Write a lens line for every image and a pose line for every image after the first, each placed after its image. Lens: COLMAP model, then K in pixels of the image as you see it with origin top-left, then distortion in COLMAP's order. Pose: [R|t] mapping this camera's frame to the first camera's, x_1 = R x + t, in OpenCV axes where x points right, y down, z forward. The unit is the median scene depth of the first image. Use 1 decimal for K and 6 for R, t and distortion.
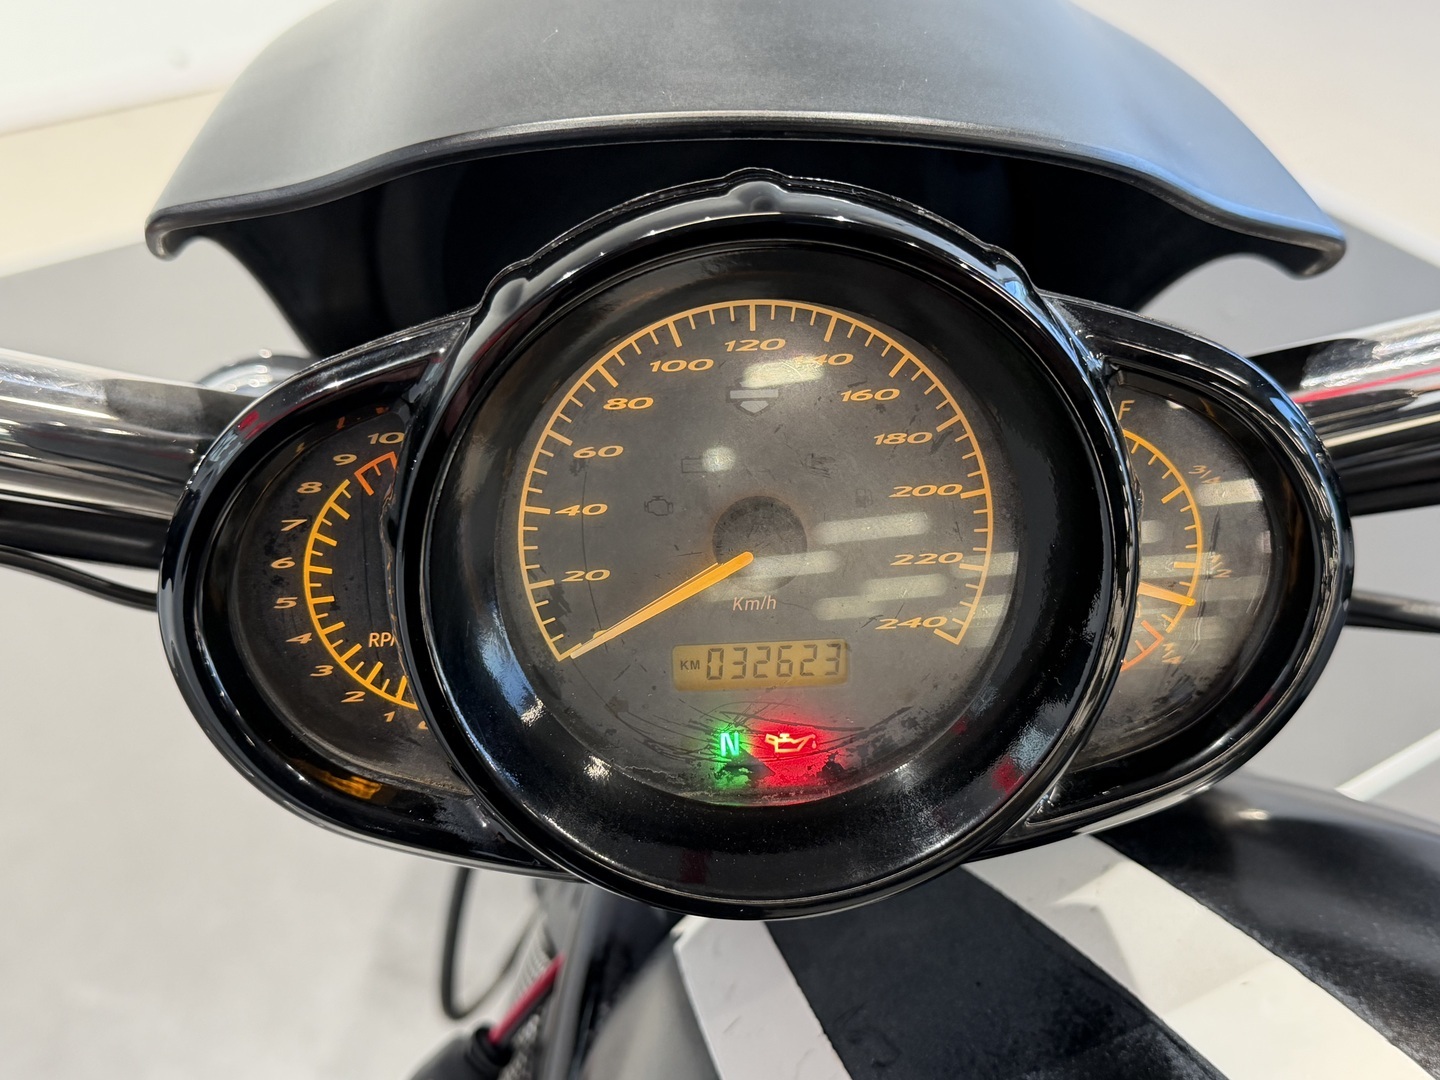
lens RADIAL K [[1533.8, 0, 728.4], [0, 1533.8, 536.3], [0, 0, 1]] dist [0.098418, 0.011214]
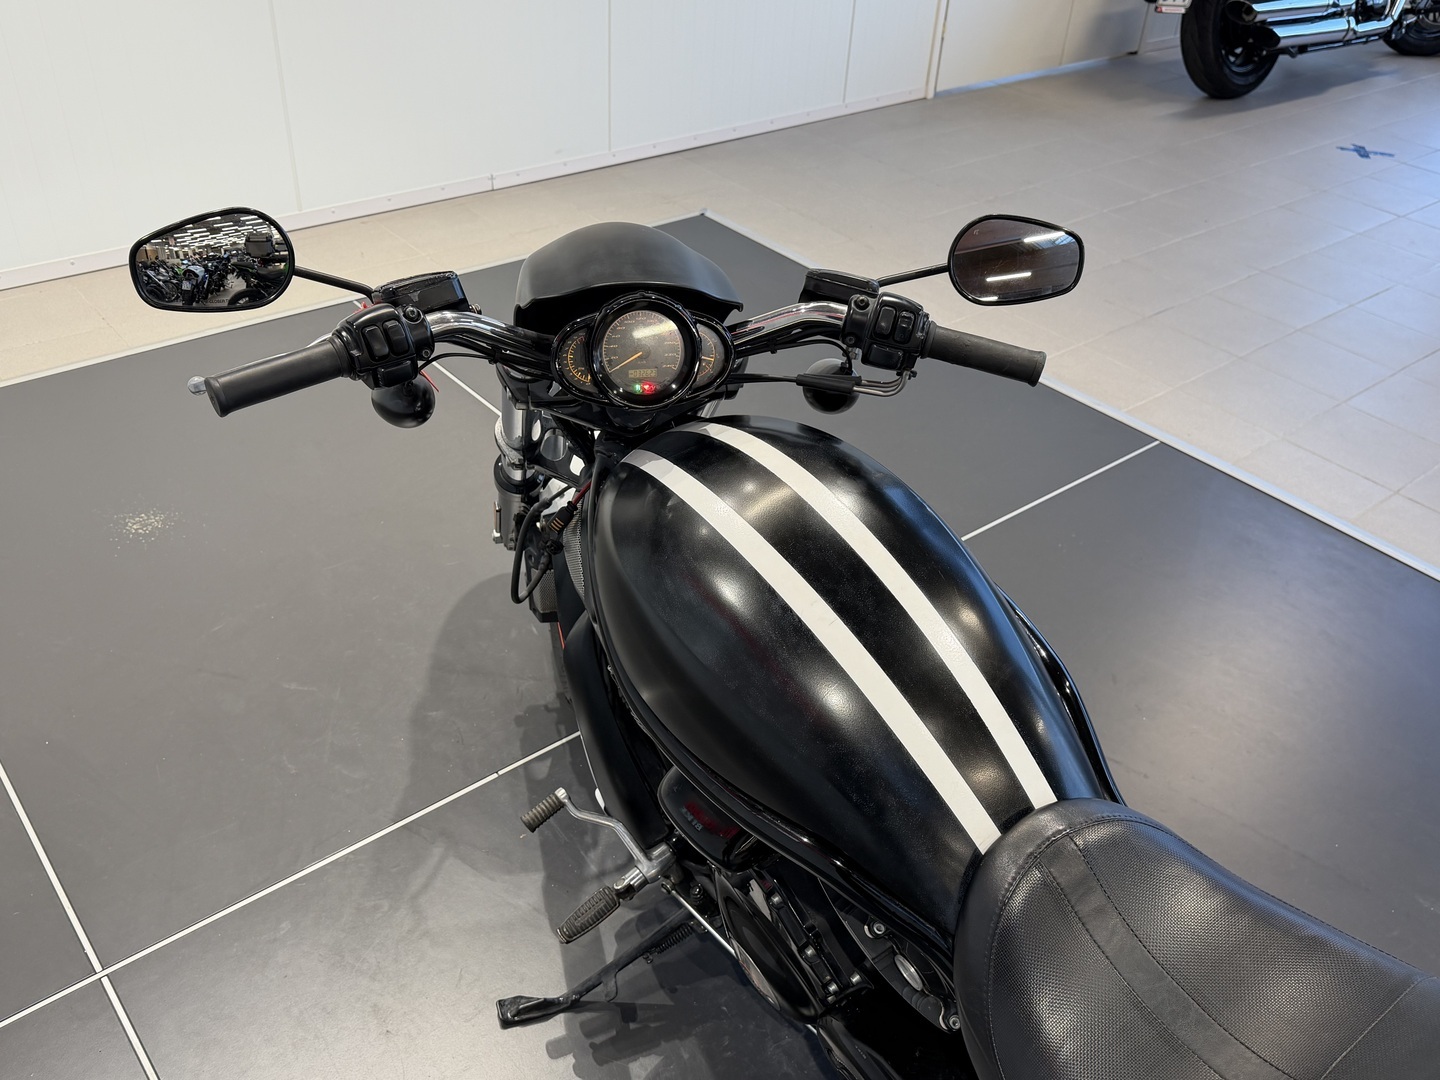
lens RADIAL K [[1251.4, 0, 720.0], [0, 1251.4, 540.0], [0, 0, 1]] dist [0.141801, -0.274694]
pose [[0.984529, -0.050713, 0.167725, -0.545796], [0.059692, 0.997017, -0.048928, 1.006674], [-0.164743, 0.058183, 0.984619, -3.878107]]
